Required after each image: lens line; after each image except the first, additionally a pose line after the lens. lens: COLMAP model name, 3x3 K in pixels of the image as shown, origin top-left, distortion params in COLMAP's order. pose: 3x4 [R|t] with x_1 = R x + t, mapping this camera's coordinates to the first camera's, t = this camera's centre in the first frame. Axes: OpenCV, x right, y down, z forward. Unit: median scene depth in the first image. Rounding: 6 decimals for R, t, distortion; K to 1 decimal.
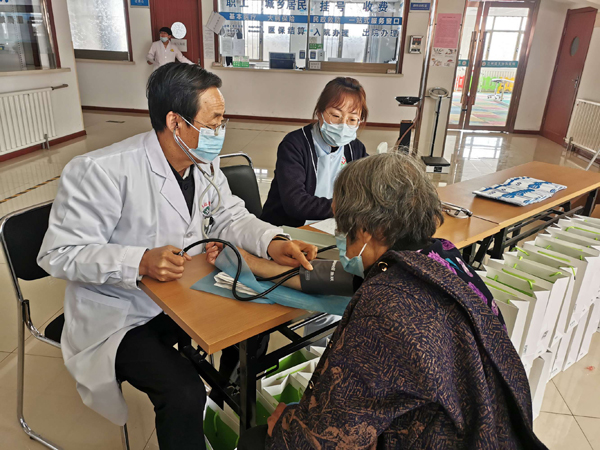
lens RADIAL K [[462.5, 0, 300.0], [0, 462.5, 225.0], [0, 0, 1]] dist [0.033856, -0.007038]
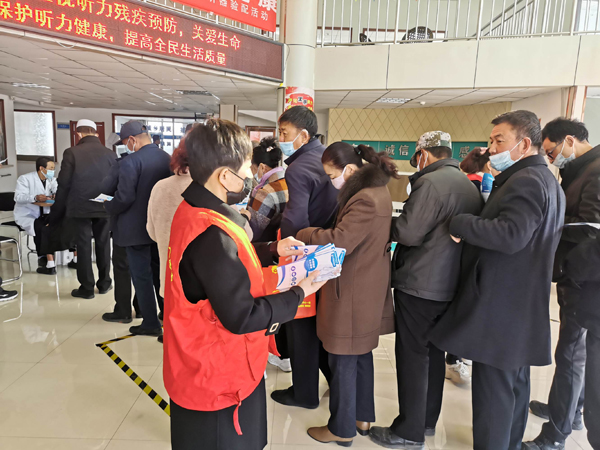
lens RADIAL K [[462.5, 0, 300.0], [0, 462.5, 225.0], [0, 0, 1]] dist [0.033856, -0.007038]
pose [[0.993024, -0.019267, 0.116324, 0.358180], [0.043382, 0.977059, -0.208505, 0.290904], [-0.109638, 0.212097, 0.971079, -0.755720]]
